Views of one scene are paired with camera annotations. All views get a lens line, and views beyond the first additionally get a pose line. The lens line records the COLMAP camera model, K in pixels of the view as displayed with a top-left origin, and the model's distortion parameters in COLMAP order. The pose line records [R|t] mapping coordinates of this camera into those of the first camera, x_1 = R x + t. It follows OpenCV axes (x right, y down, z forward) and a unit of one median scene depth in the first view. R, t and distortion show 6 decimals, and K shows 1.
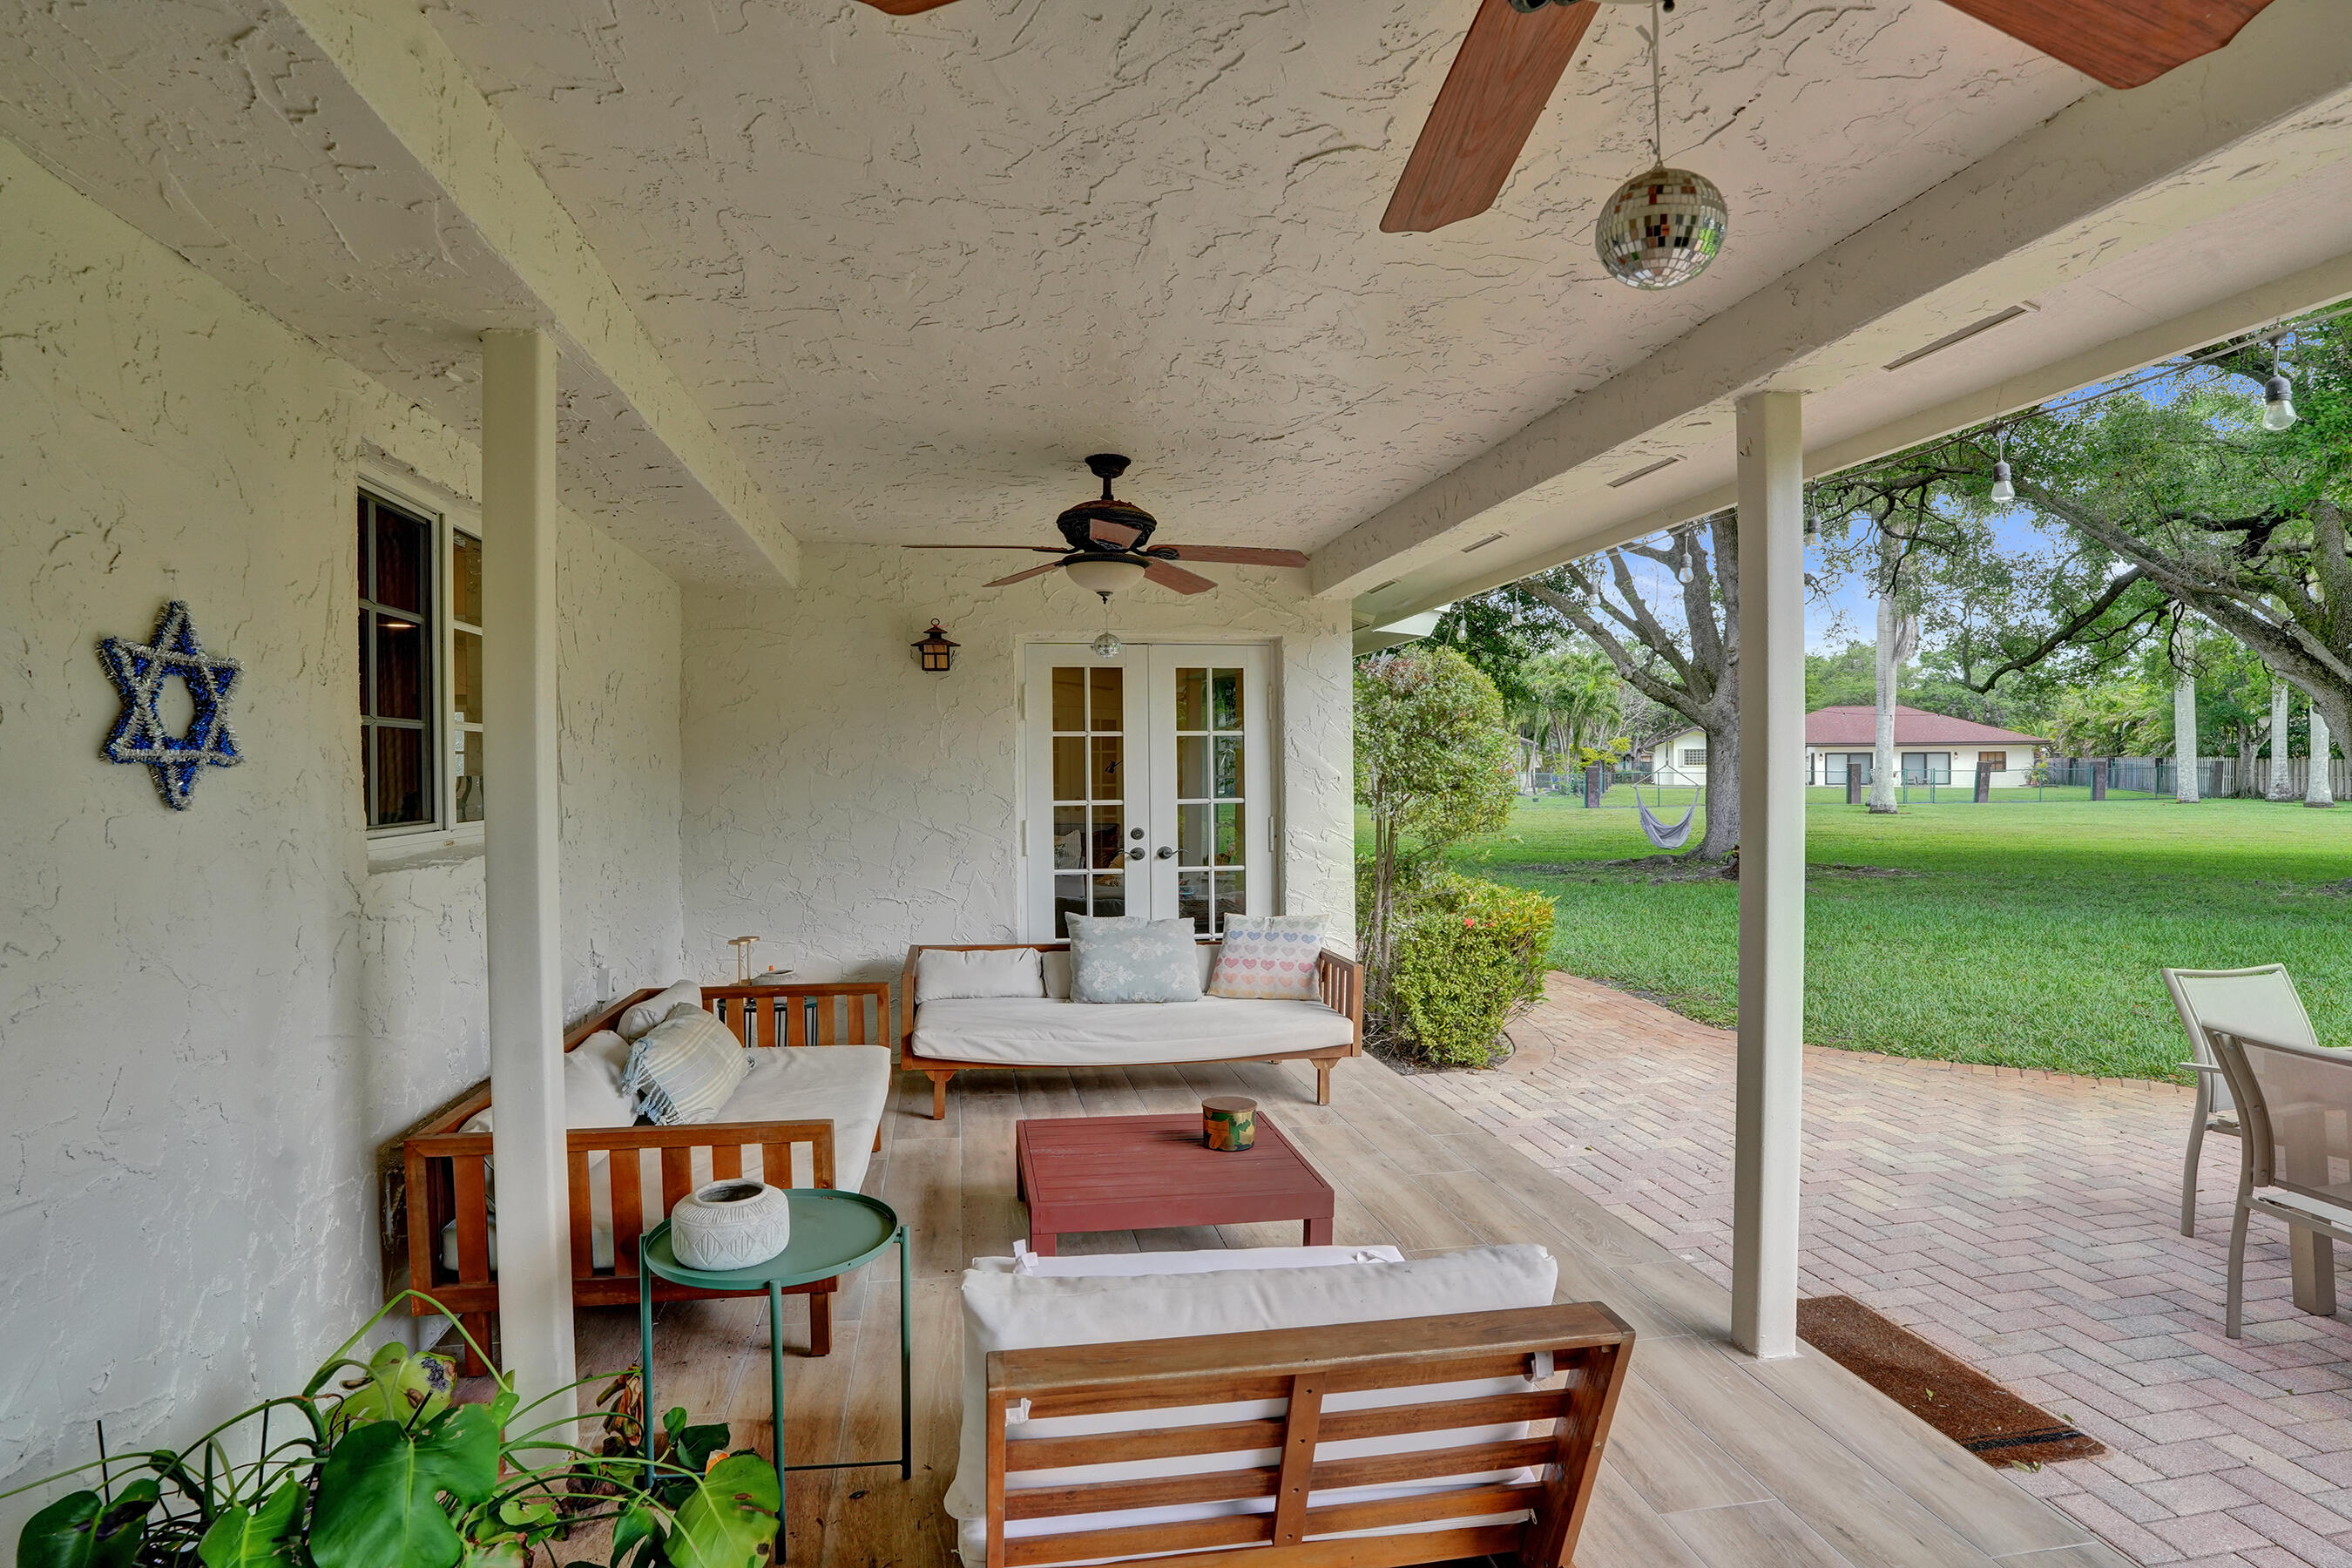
lens RADIAL K [[1219.7, 0, 1176.0], [0, 1219.7, 784.0], [0, 0, 1]] dist [-0.055439, 0.000084]
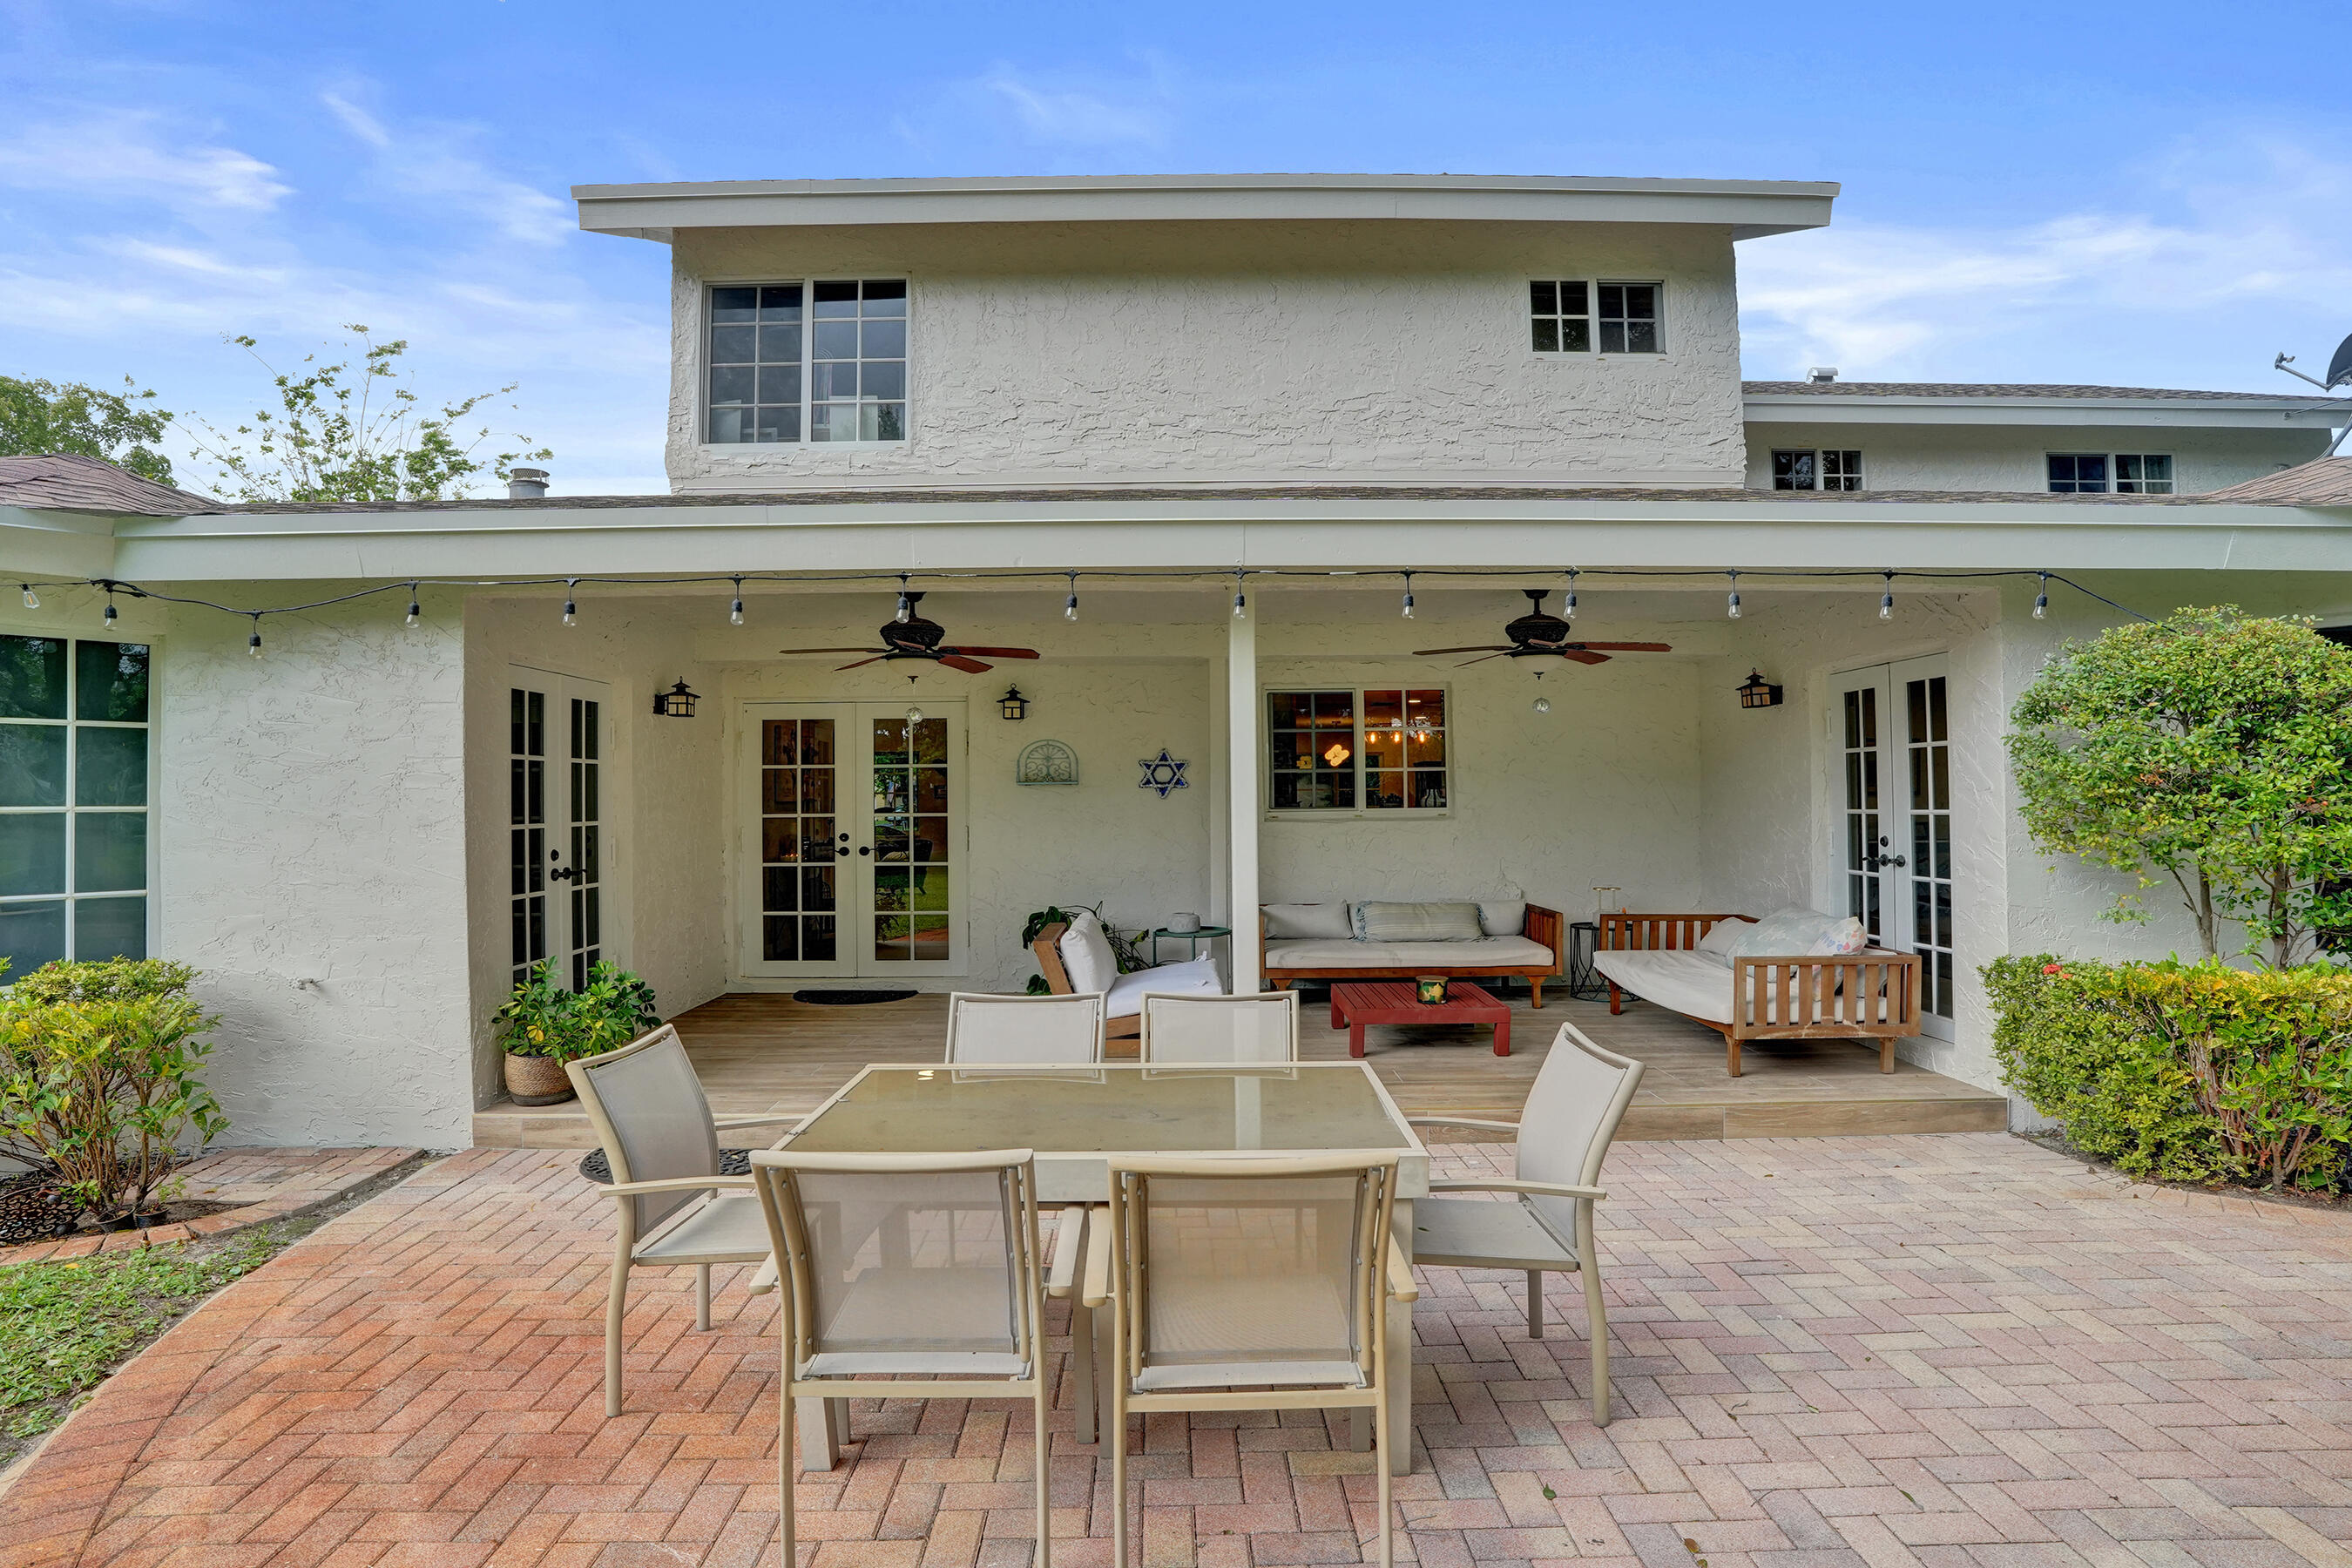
lens RADIAL K [[1256.9, 0, 1176.0], [0, 1256.9, 784.0], [0, 0, 1]] dist [-0.034095, 0.000348]
pose [[-0.162934, -0.001488, -0.986636, 1.189916], [-0.000139, 0.999999, -0.001485, -0.007527], [0.986637, -0.000104, -0.162934, 0.587839]]
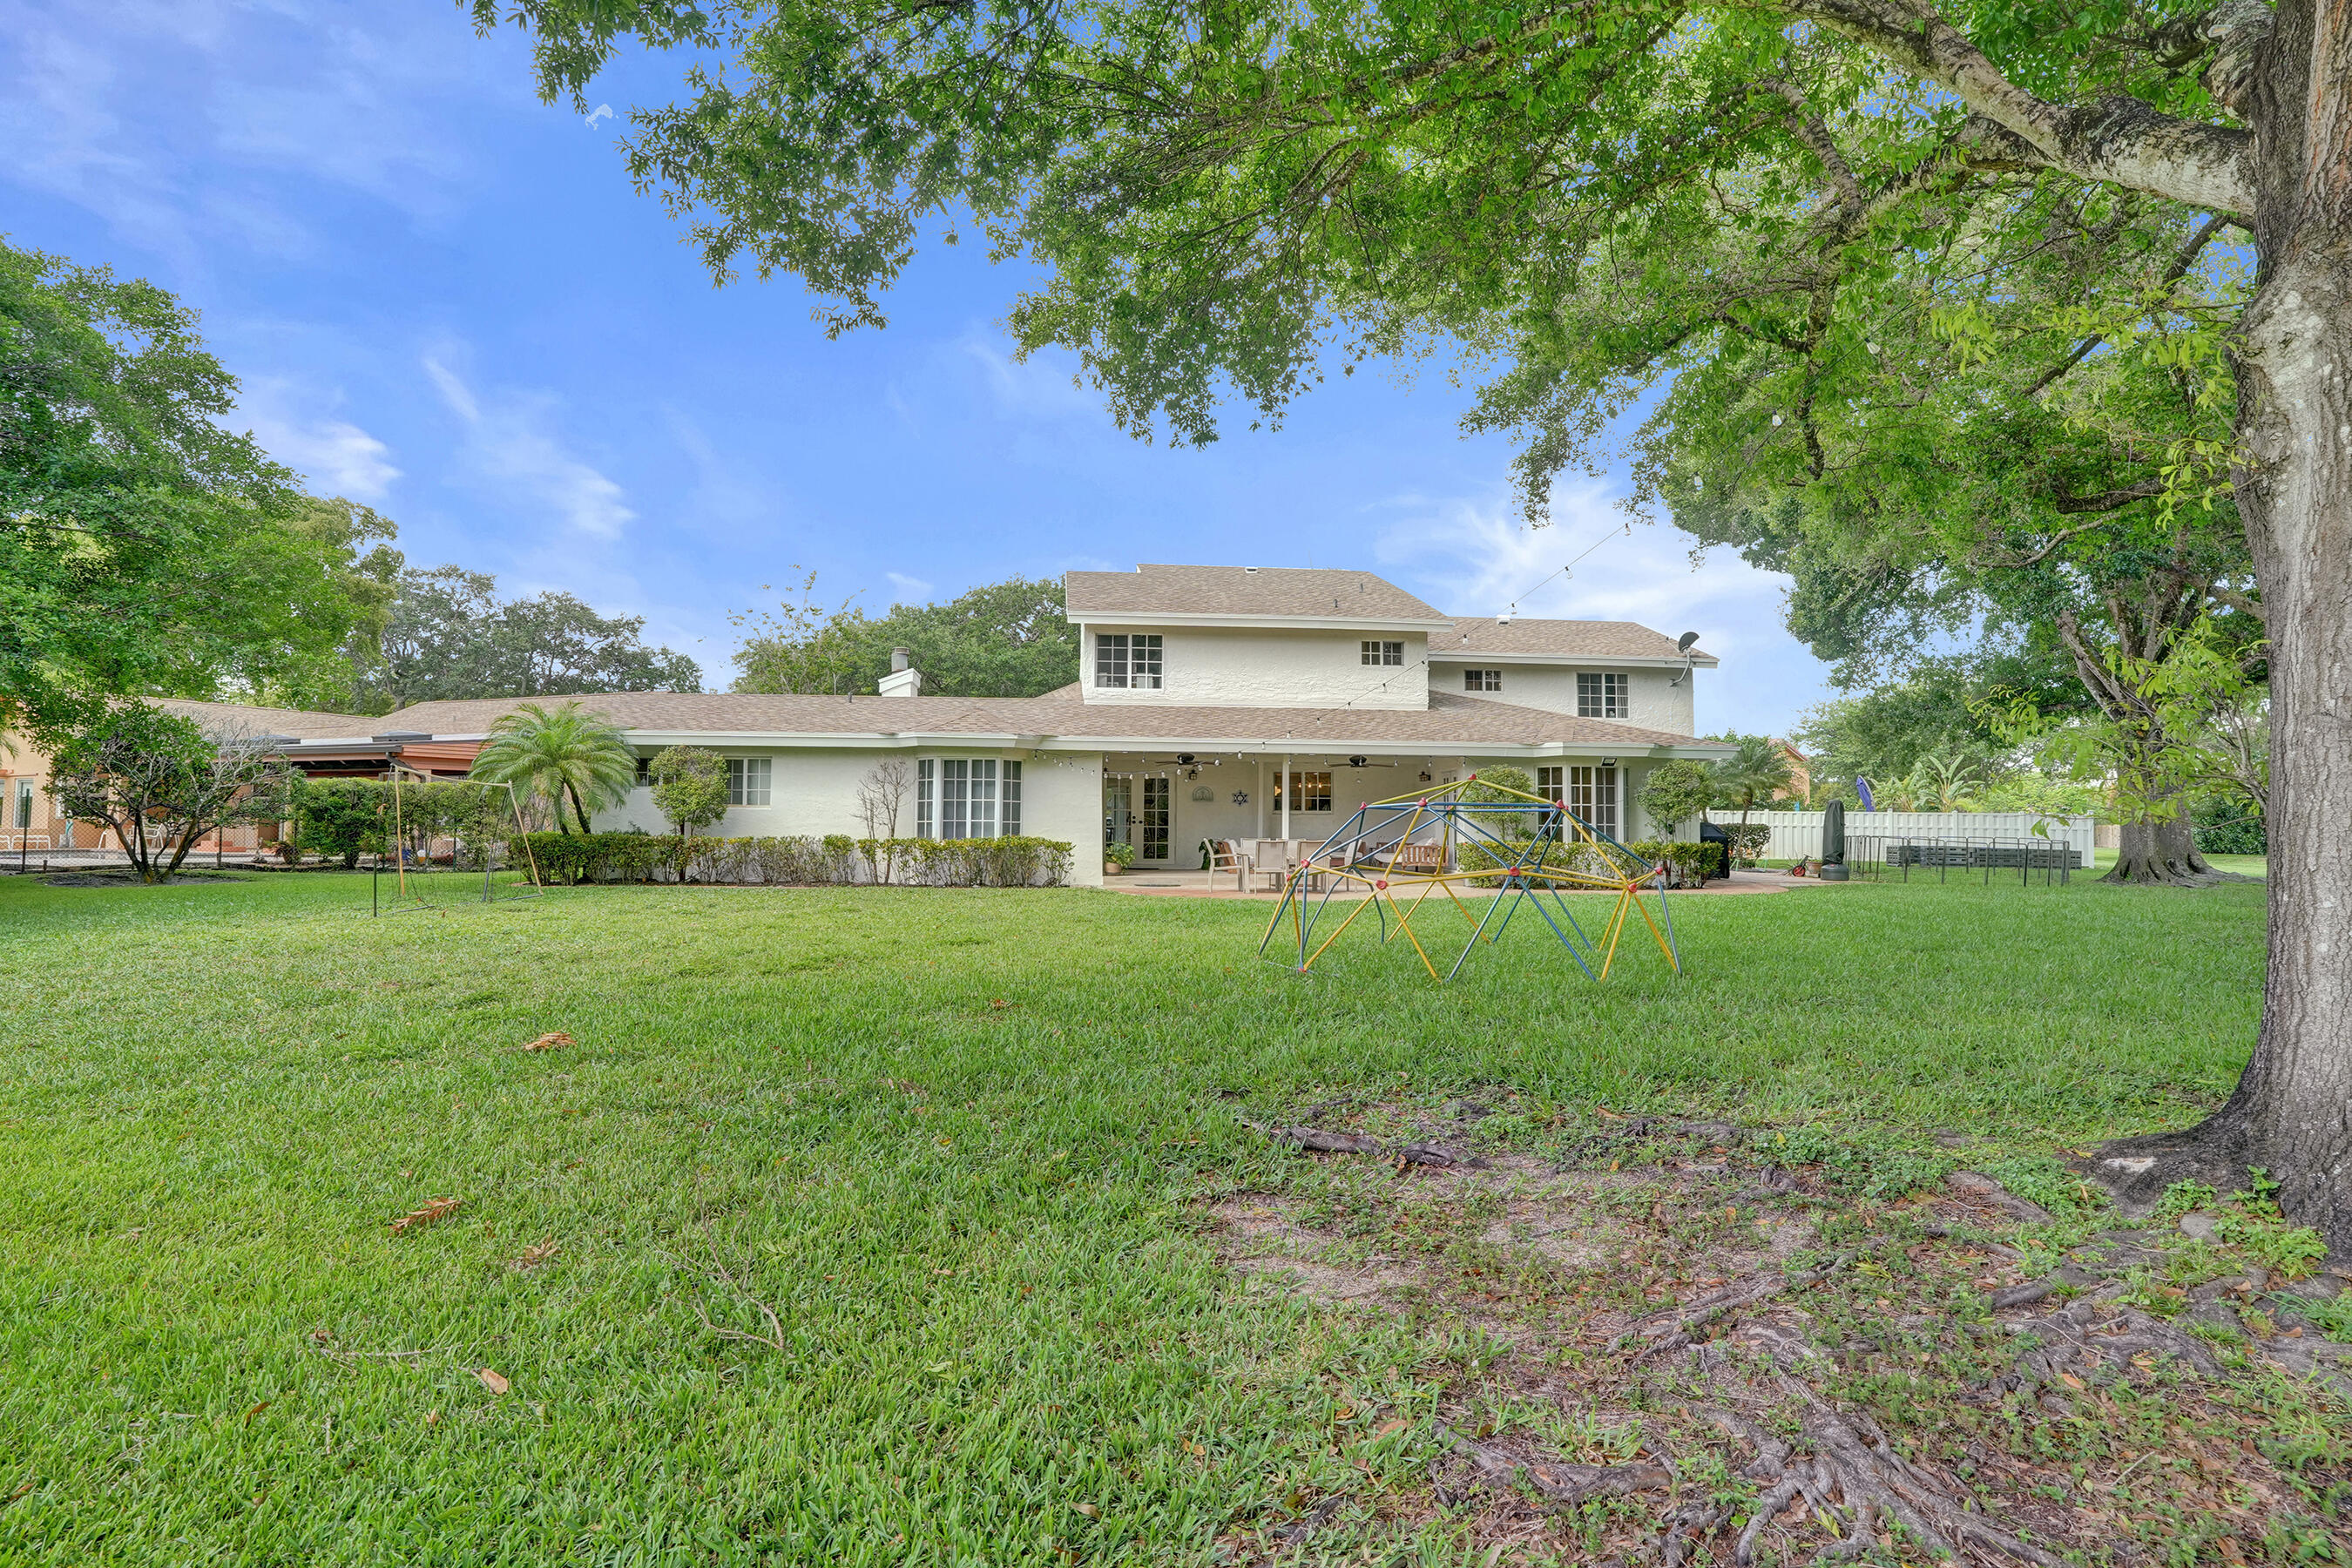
lens RADIAL K [[1219.7, 0, 1176.0], [0, 1219.7, 784.0], [0, 0, 1]] dist [-0.055439, 0.000084]
pose [[-0.071481, -0.024987, -0.997129, 3.808332], [-0.016743, 0.999575, -0.023848, 0.031928], [0.997301, 0.014990, -0.071869, 0.431471]]
